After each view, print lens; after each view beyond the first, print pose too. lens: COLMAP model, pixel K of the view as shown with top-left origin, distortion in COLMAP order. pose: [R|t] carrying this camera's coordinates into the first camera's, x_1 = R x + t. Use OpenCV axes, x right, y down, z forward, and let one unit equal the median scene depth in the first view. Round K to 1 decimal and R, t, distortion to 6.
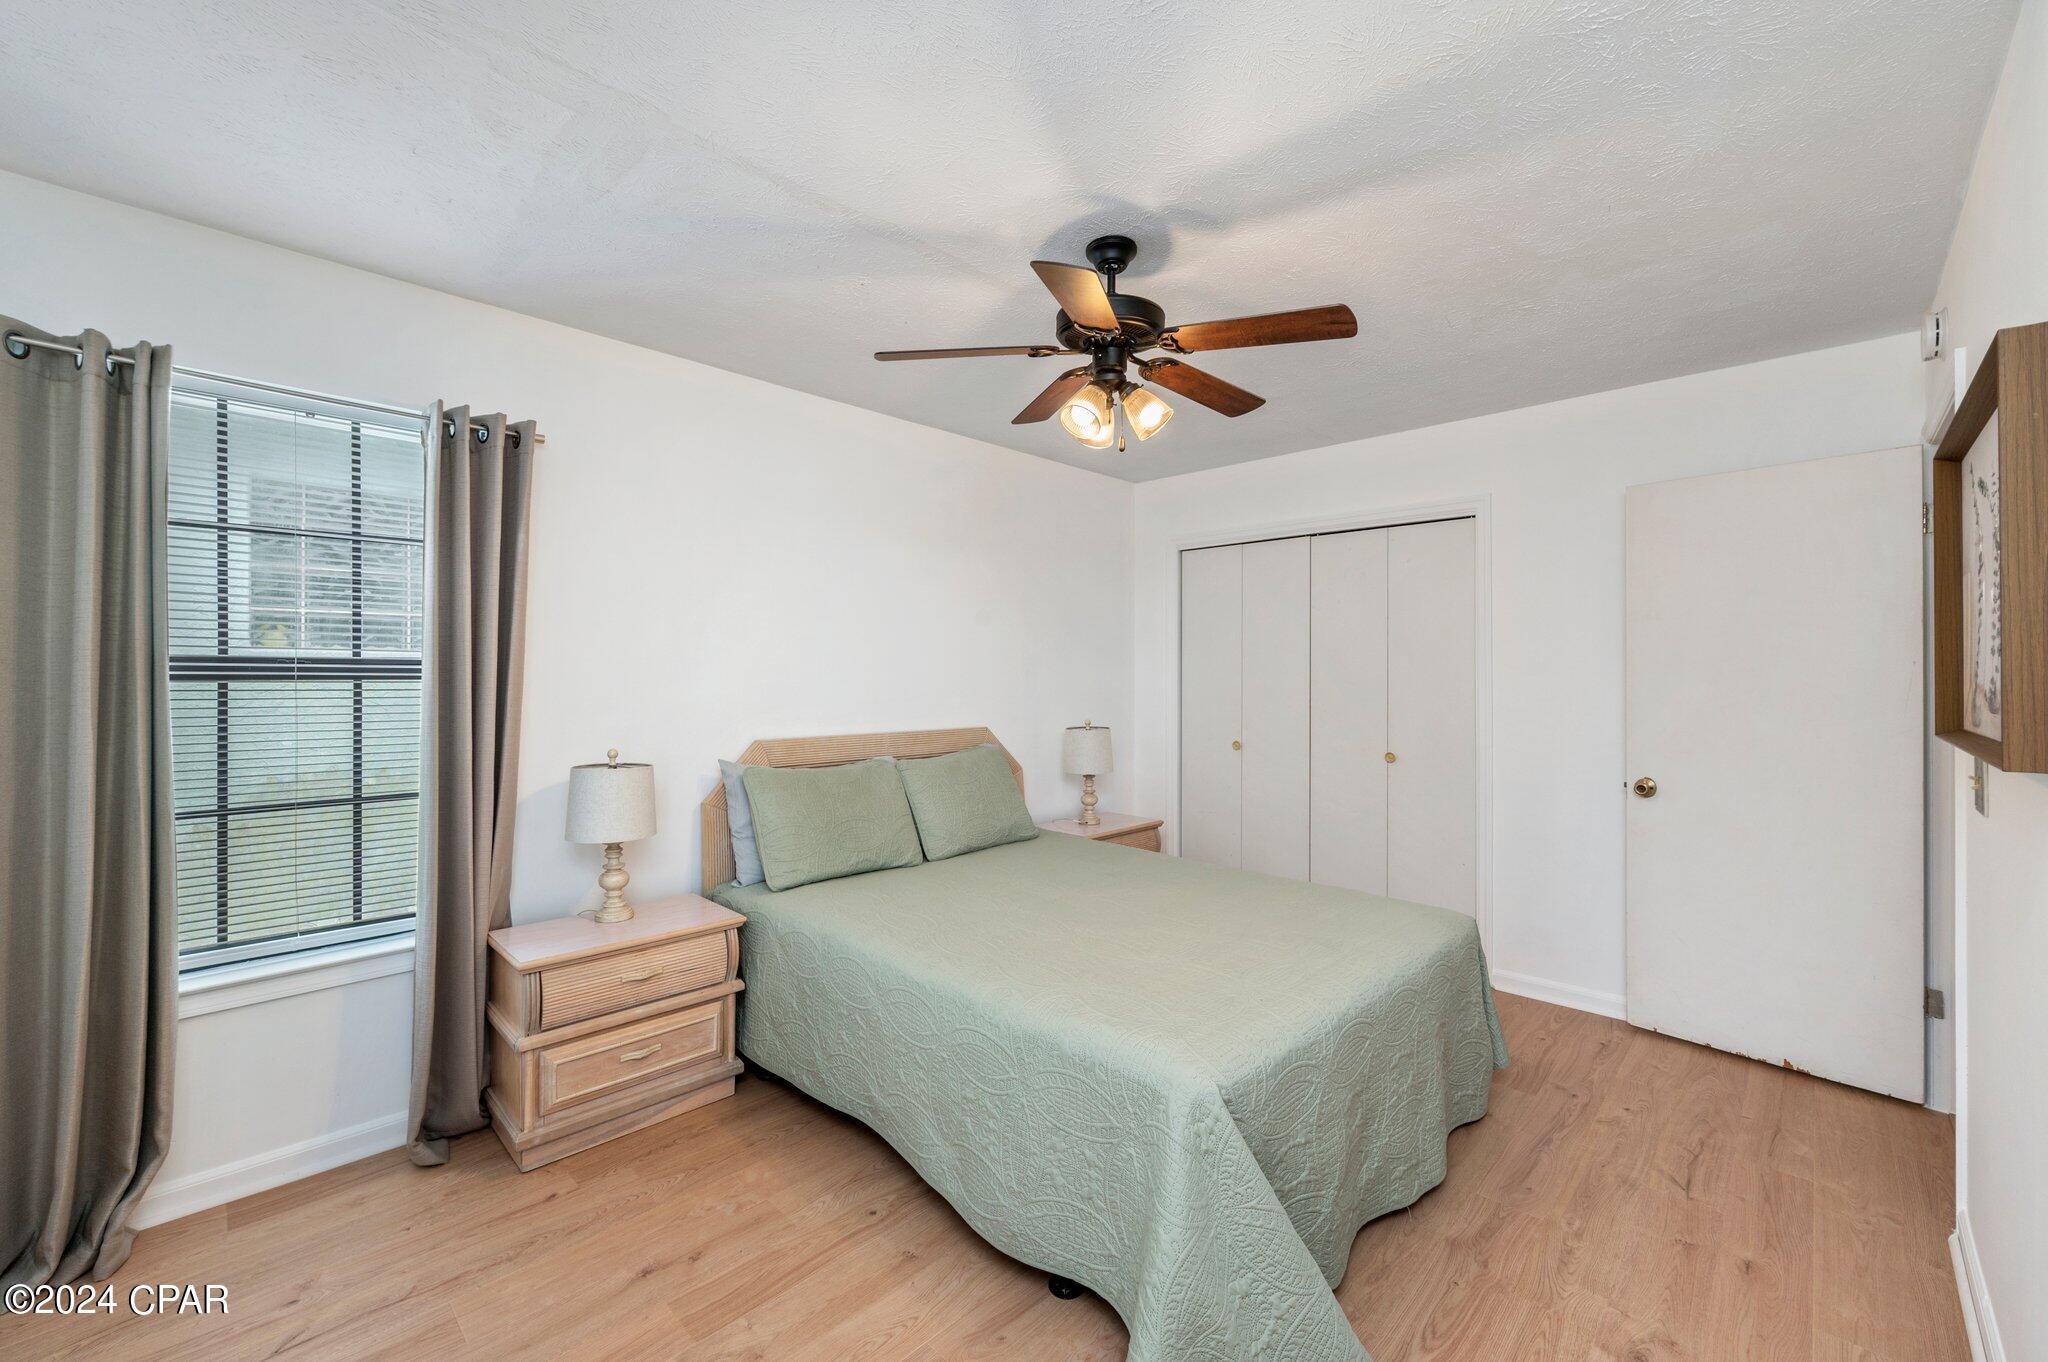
lens RADIAL K [[819.5, 0, 1045.3], [0, 819.5, 682.6], [0, 0, 1]] dist [-0.003575, -0.000352]
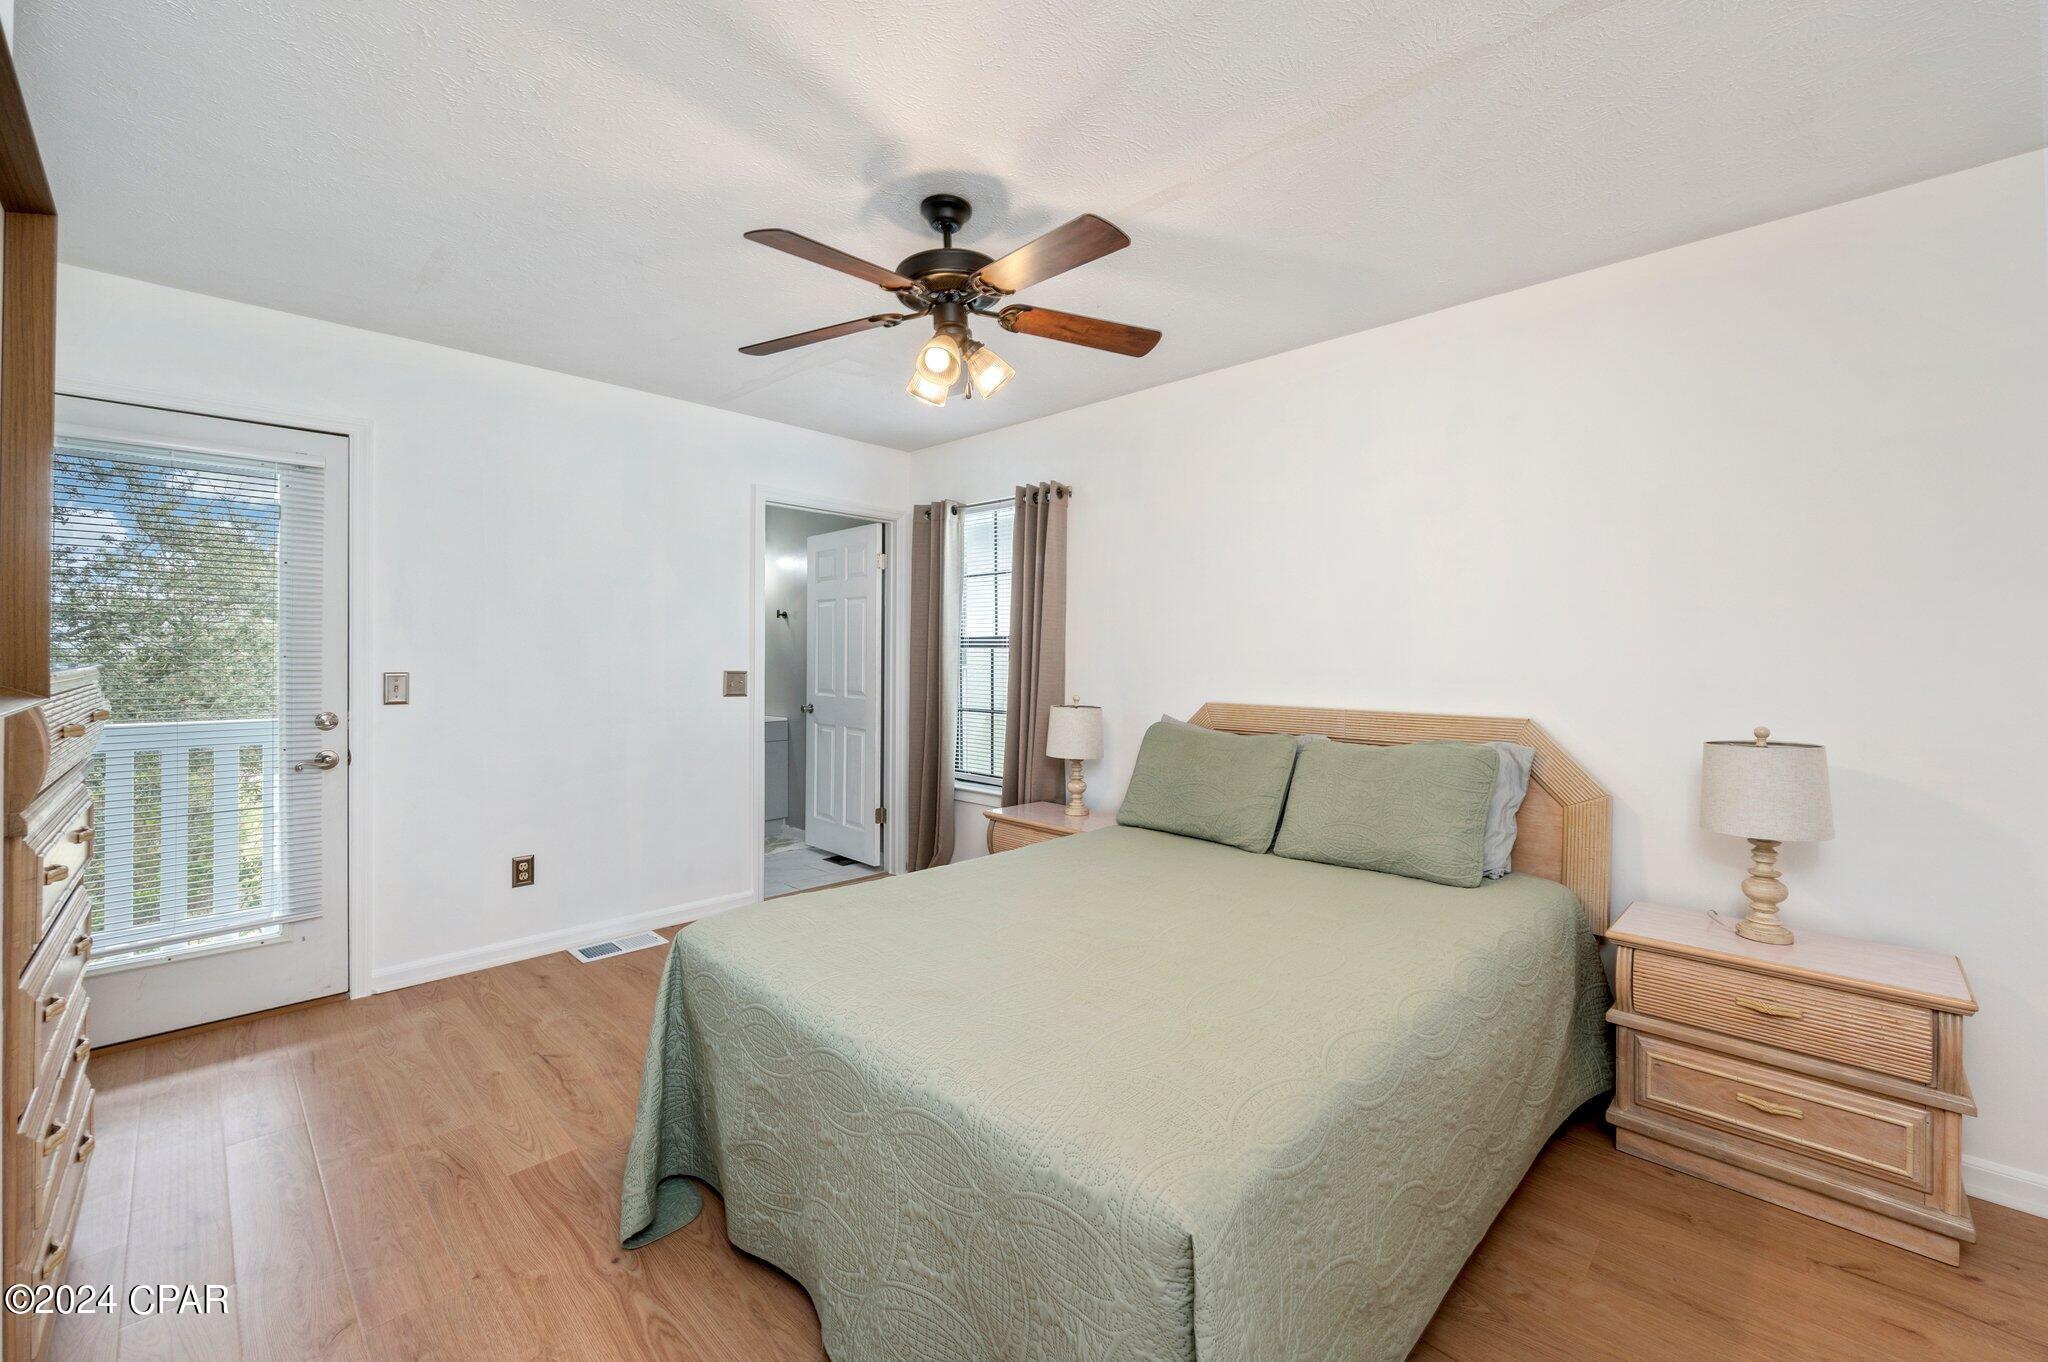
lens RADIAL K [[819.5, 0, 1045.3], [0, 819.5, 682.6], [0, 0, 1]] dist [-0.003575, -0.000352]
pose [[0.006264, 0.045915, -0.998926, 1.072648], [0.000423, 0.998945, 0.045919, -0.010844], [0.999980, -0.000710, 0.006238, 1.100582]]
